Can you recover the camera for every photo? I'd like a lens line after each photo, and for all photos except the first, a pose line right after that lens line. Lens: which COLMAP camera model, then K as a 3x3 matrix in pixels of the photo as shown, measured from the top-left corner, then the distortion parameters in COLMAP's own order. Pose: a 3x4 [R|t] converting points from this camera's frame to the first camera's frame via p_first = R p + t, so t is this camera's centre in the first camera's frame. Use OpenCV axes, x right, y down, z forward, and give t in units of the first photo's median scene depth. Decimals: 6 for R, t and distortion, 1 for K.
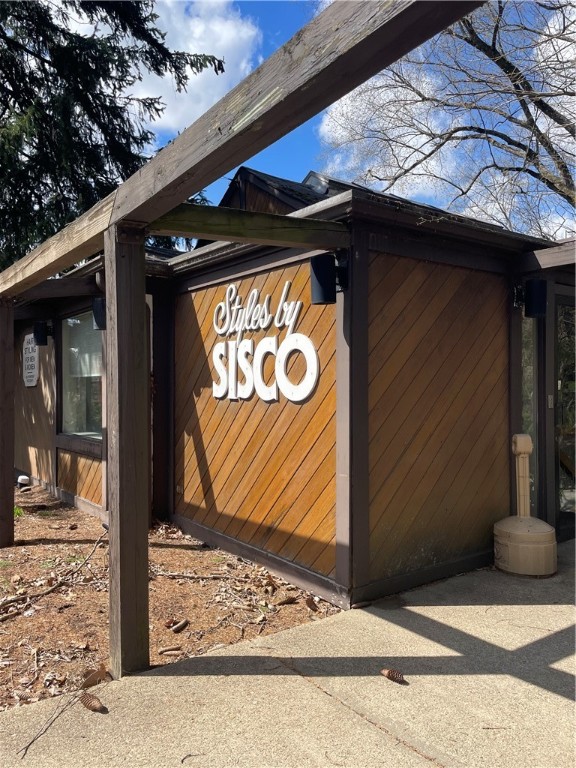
lens RADIAL K [[580.9, 0, 289.4], [0, 580.9, 383.3], [0, 0, 1]] dist [0.013160, 0.001004]
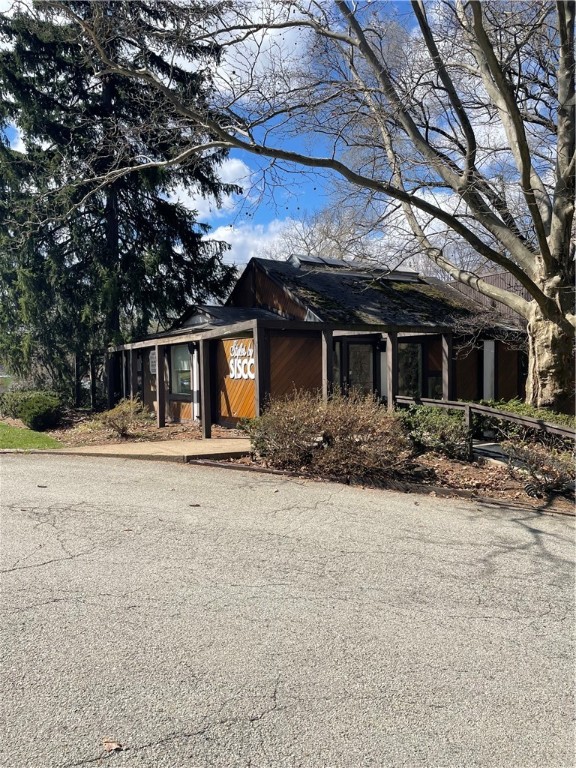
lens RADIAL K [[580.9, 0, 287.2], [0, 580.9, 384.9], [0, 0, 1]] dist [0.013160, 0.001004]
pose [[0.996686, -0.009951, -0.080737, 0.402672], [0.013035, 0.999201, 0.037771, -0.049250], [0.080297, -0.038698, 0.996020, -1.945428]]
